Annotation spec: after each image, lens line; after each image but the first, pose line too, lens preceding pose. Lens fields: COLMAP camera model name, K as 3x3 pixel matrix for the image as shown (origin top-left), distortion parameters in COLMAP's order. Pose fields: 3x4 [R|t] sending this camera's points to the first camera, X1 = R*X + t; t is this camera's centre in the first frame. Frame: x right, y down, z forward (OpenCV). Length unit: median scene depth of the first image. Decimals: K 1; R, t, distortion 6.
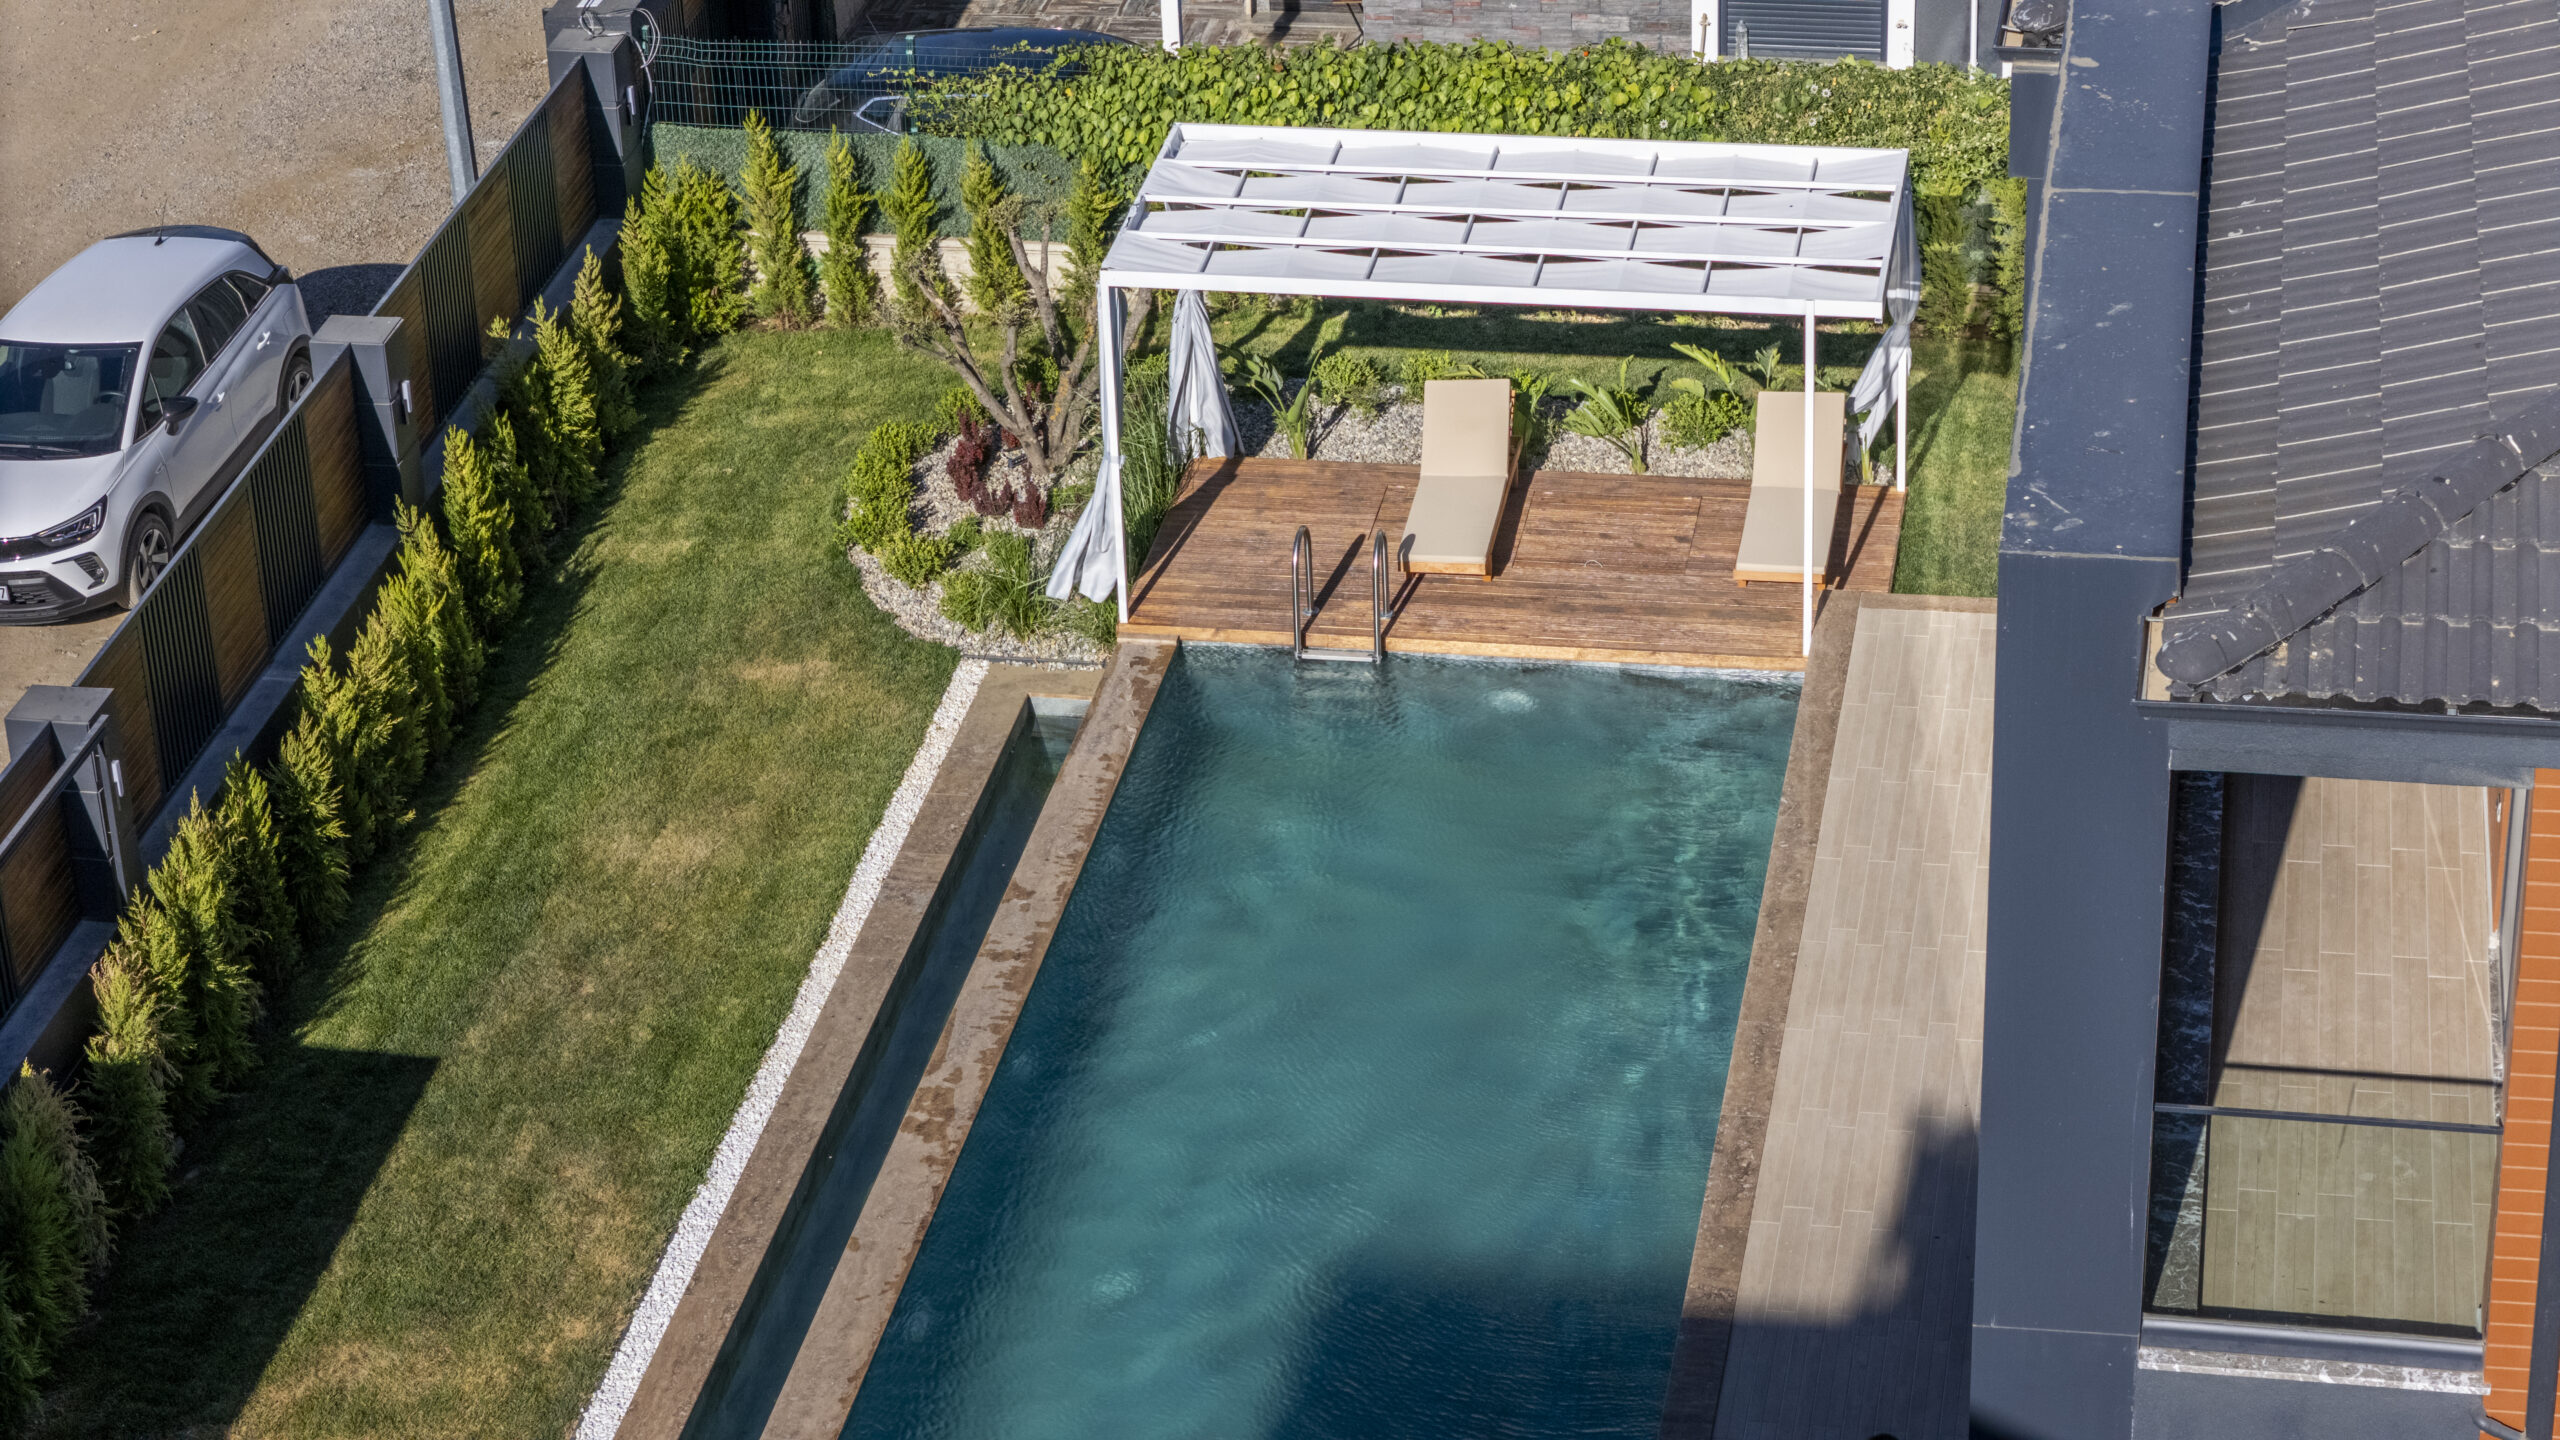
lens RADIAL K [[5125.3, 0, 1280.0], [0, 5125.3, 720.0], [0, 0, 1]] dist [-0.405245, 3.616241]
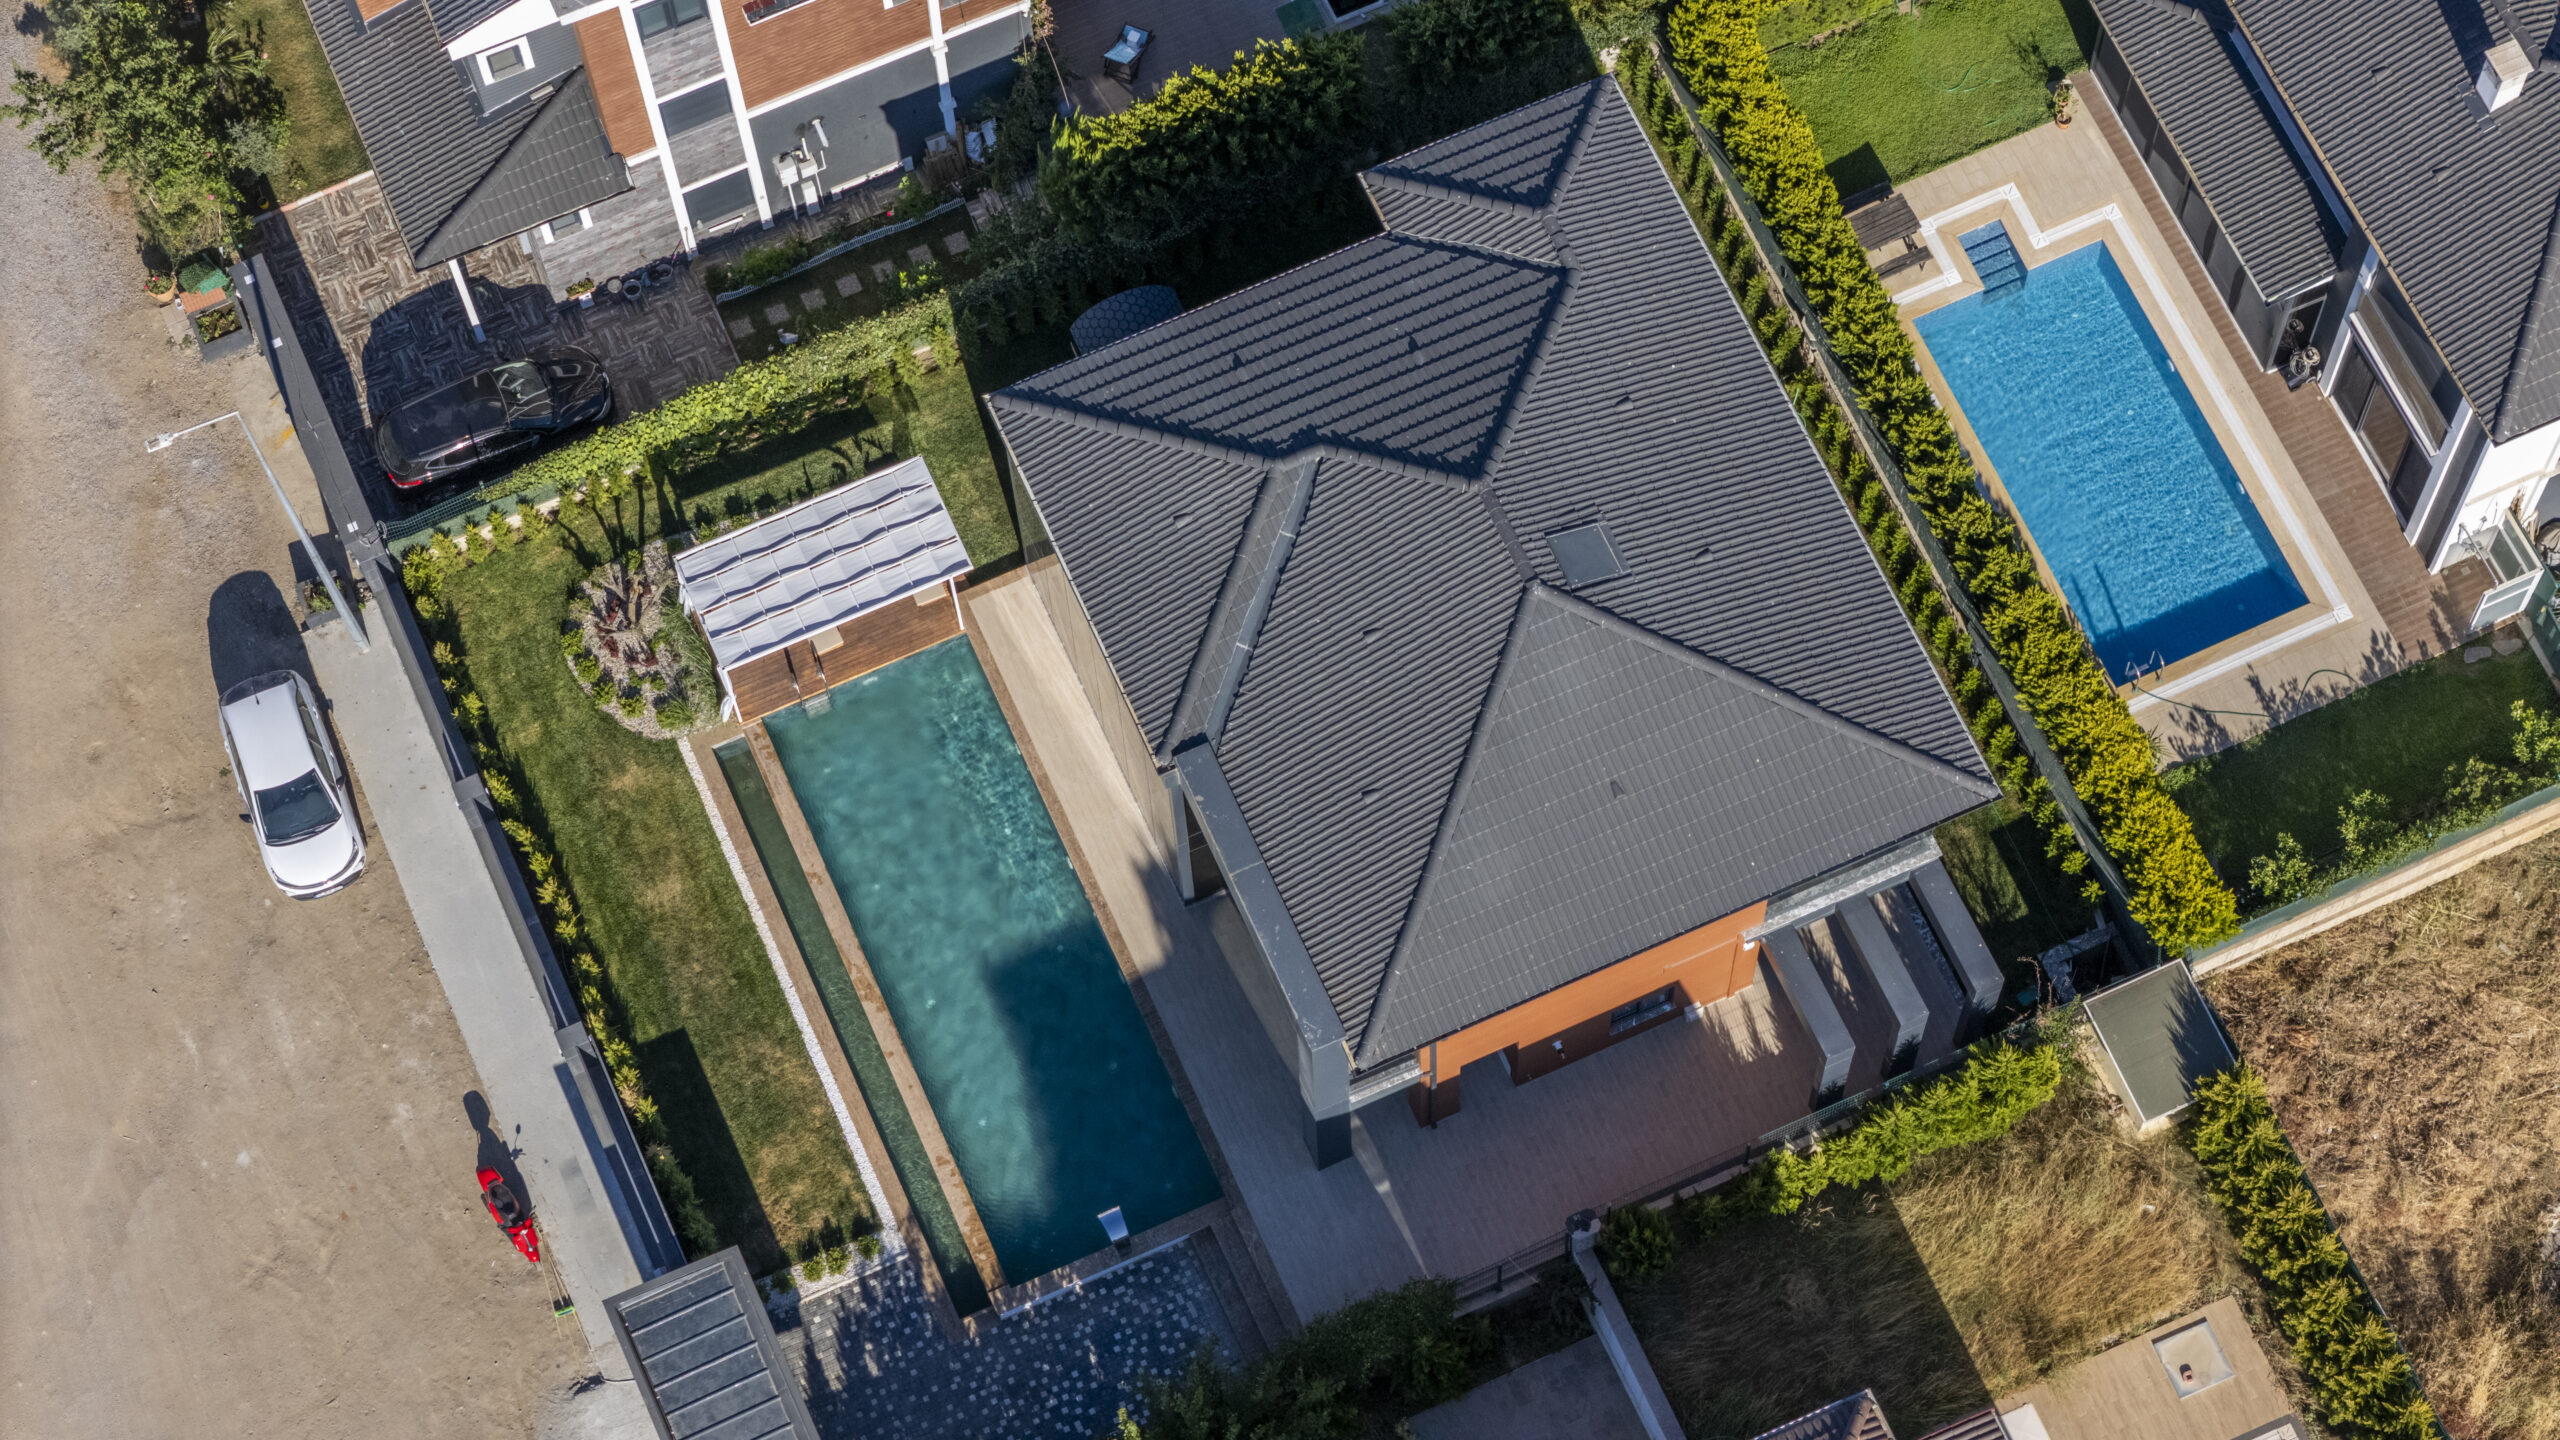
lens RADIAL K [[5125.3, 0, 1280.0], [0, 5125.3, 720.0], [0, 0, 1]] dist [-0.405245, 3.616241]
pose [[0.827103, -0.517196, 0.220020, -0.403086], [0.266992, 0.706017, 0.655938, -1.789116], [-0.494587, -0.483785, 0.722036, -1.191184]]
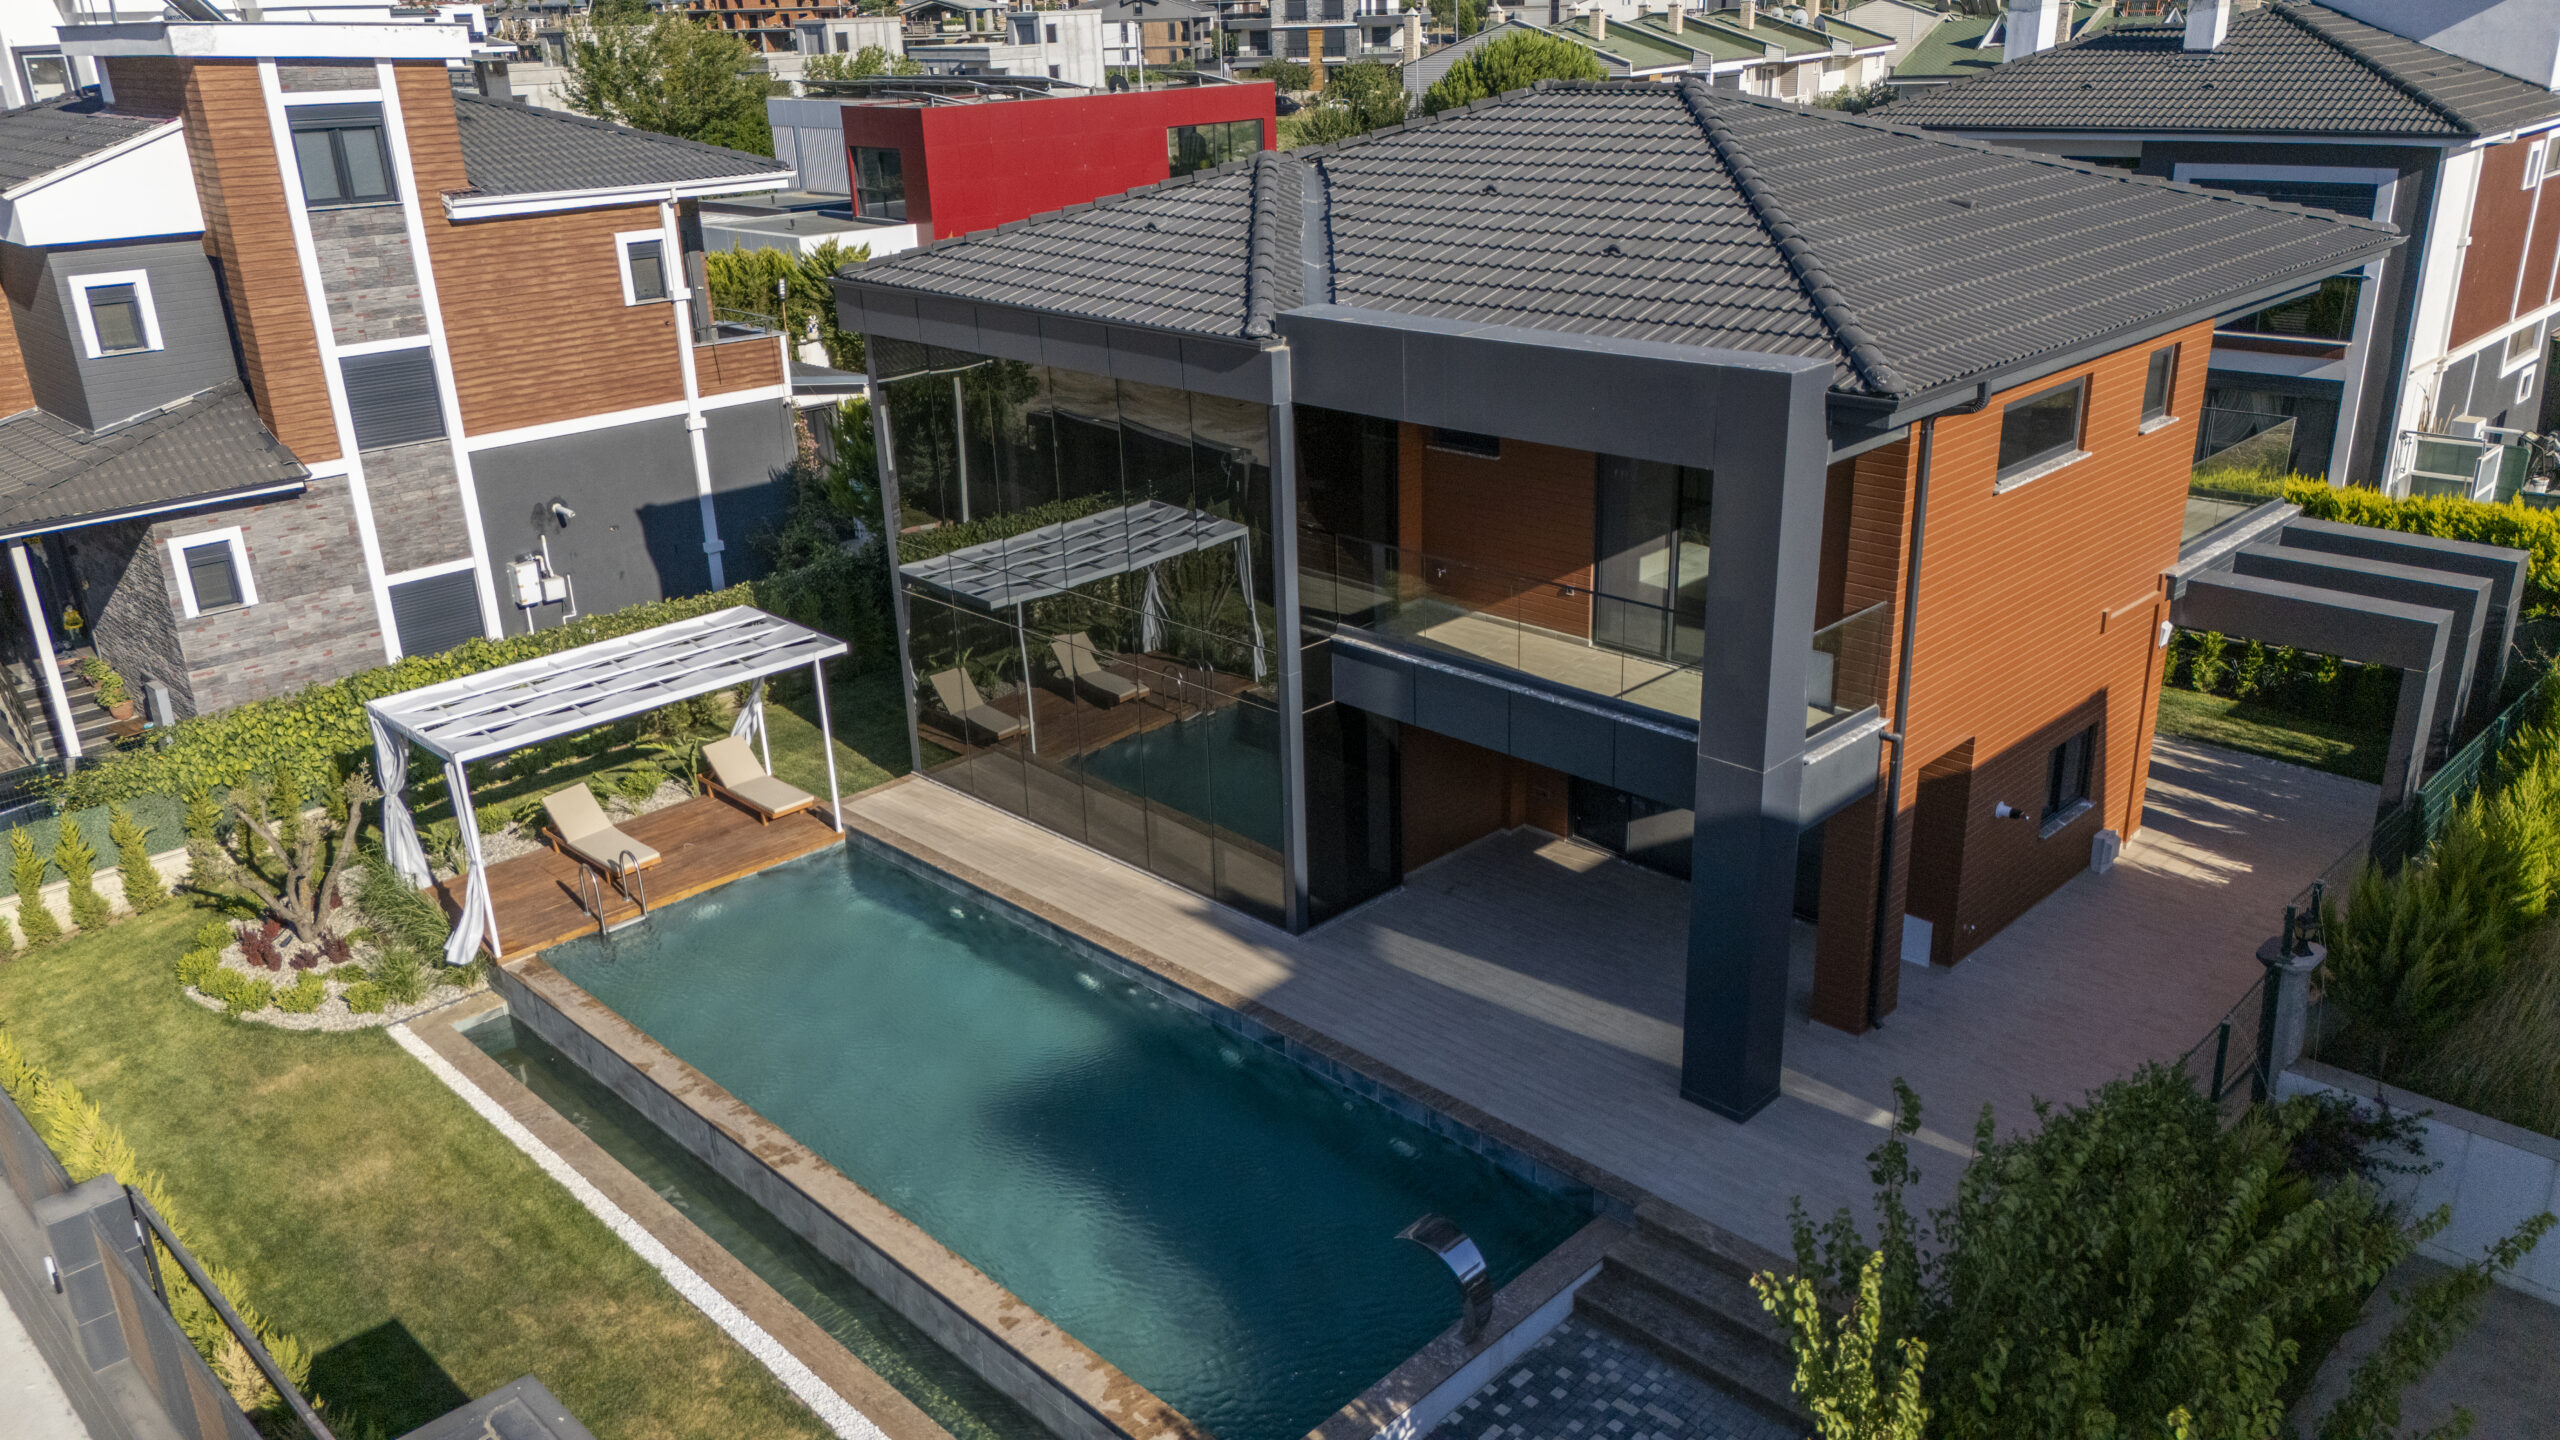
lens RADIAL K [[1875.3, 0, 1287.1], [0, 1875.3, 723.1], [0, 0, 1]] dist [0.066804, -0.062945]
pose [[0.569139, -0.281801, 0.772443, -0.351967], [0.400980, 0.915279, 0.038467, -0.009090], [-0.717841, 0.287841, 0.633918, 0.368572]]
